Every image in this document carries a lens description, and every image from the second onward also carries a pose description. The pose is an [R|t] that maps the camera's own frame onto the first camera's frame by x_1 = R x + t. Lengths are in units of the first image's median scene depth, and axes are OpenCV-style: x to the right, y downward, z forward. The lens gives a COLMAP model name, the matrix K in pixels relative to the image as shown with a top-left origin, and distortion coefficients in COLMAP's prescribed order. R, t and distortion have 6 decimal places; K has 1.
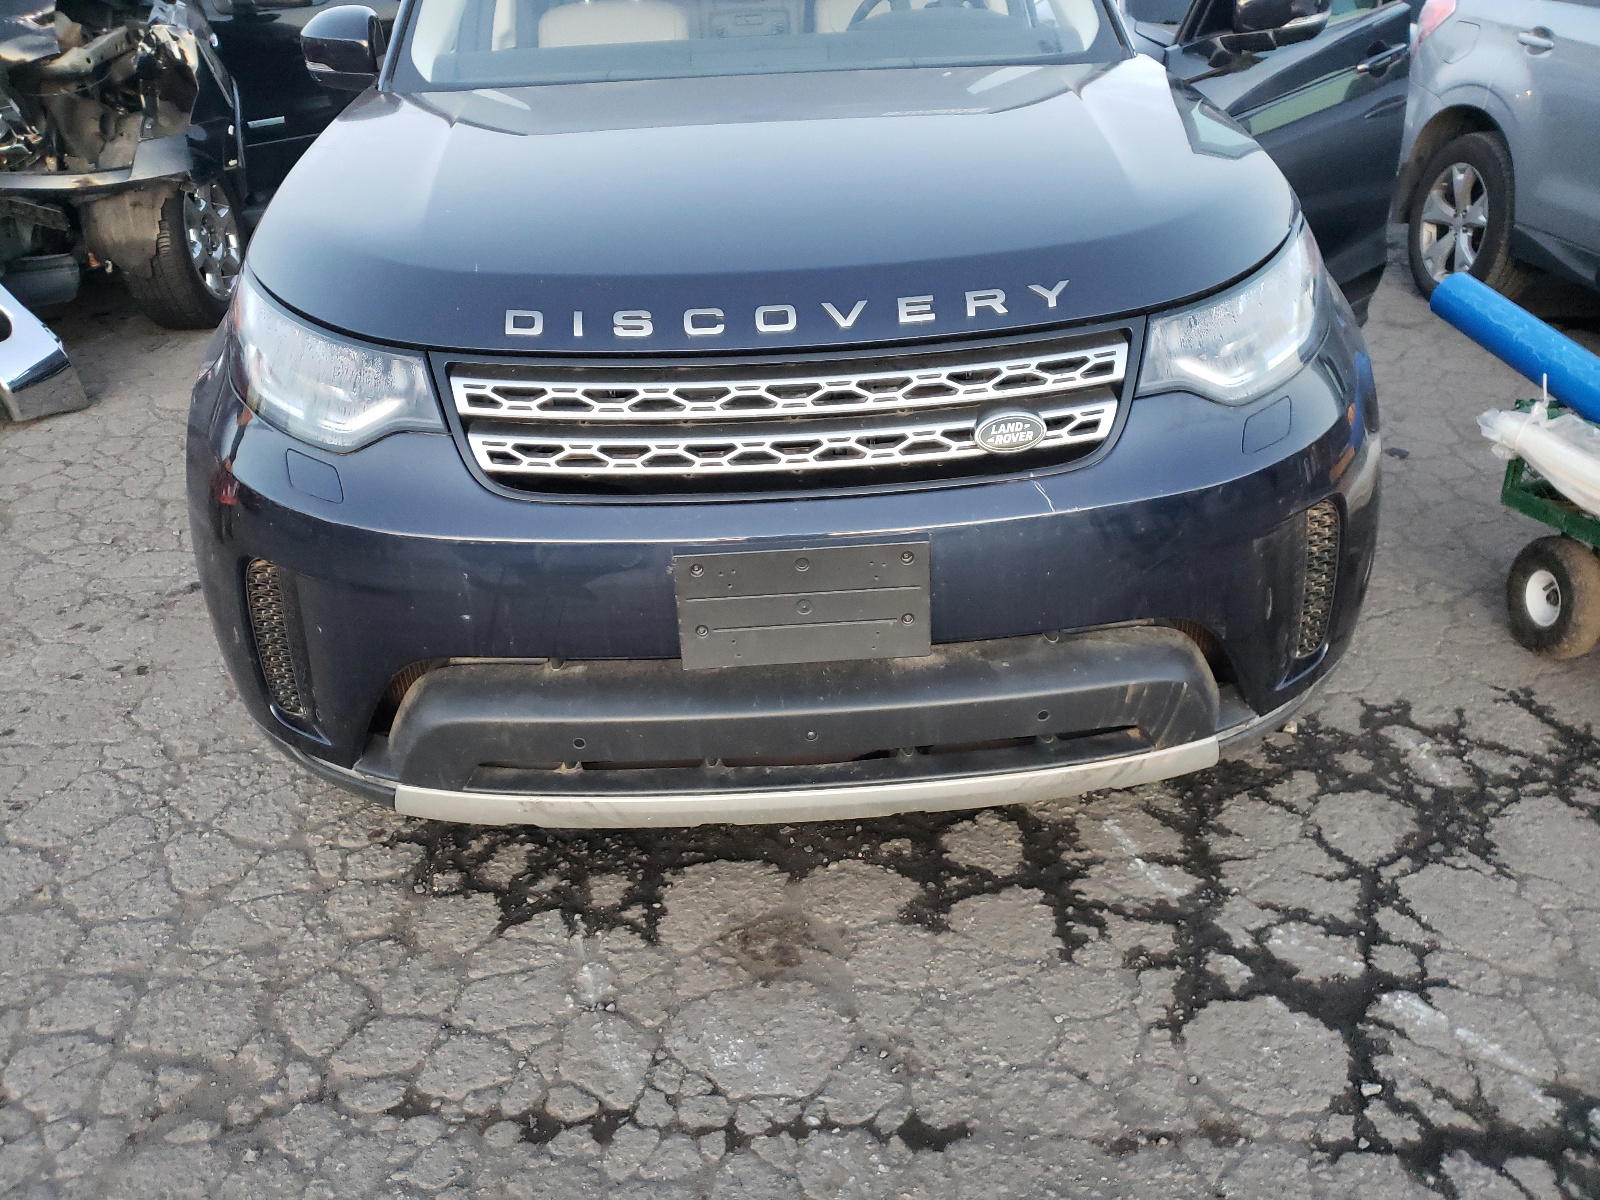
lens RADIAL K [[1251.0, 0, 800.0], [0, 1251.0, 600.0], [0, 0, 1]] dist [-0.001904, 0.001649]
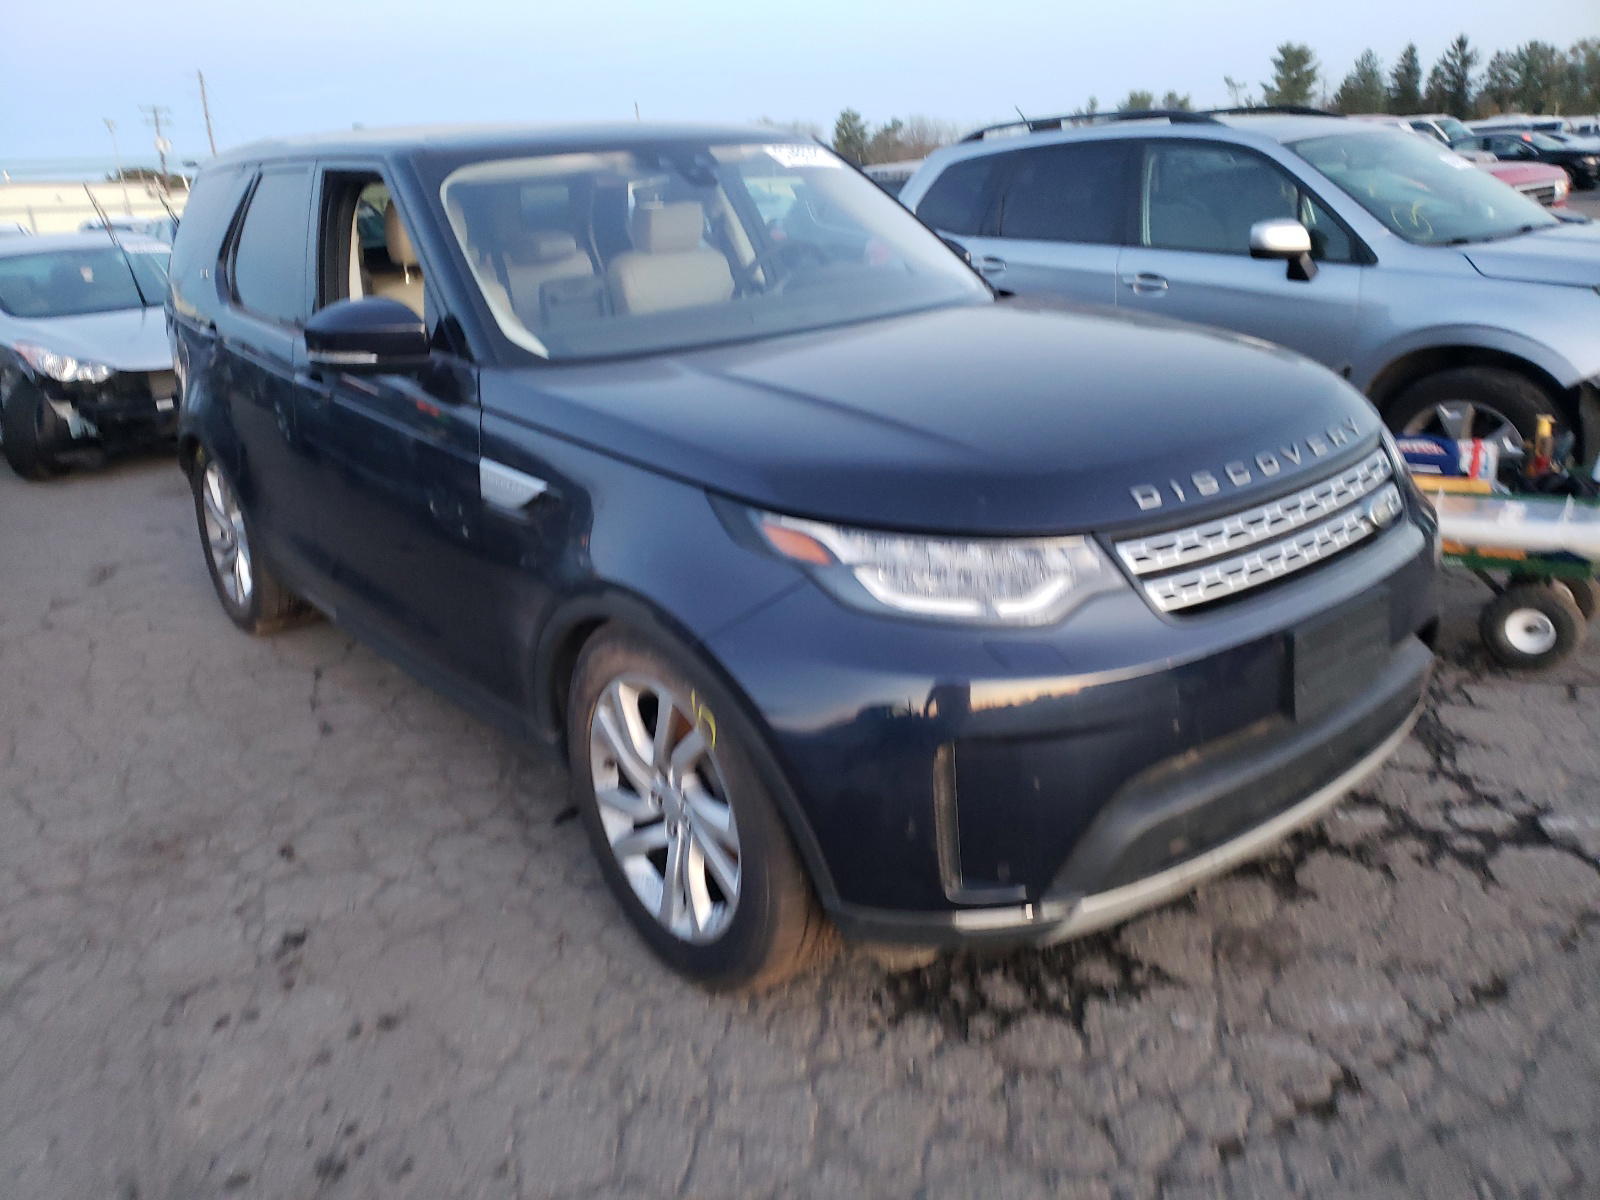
lens RADIAL K [[1218.1, 0, 800.0], [0, 1218.1, 600.0], [0, 0, 1]] dist [0.002012, 0.002679]
pose [[0.810001, -0.209629, 0.547681, -1.137364], [0.299274, 0.950921, -0.078644, -0.116261], [-0.504315, 0.227608, 0.832983, 0.129910]]
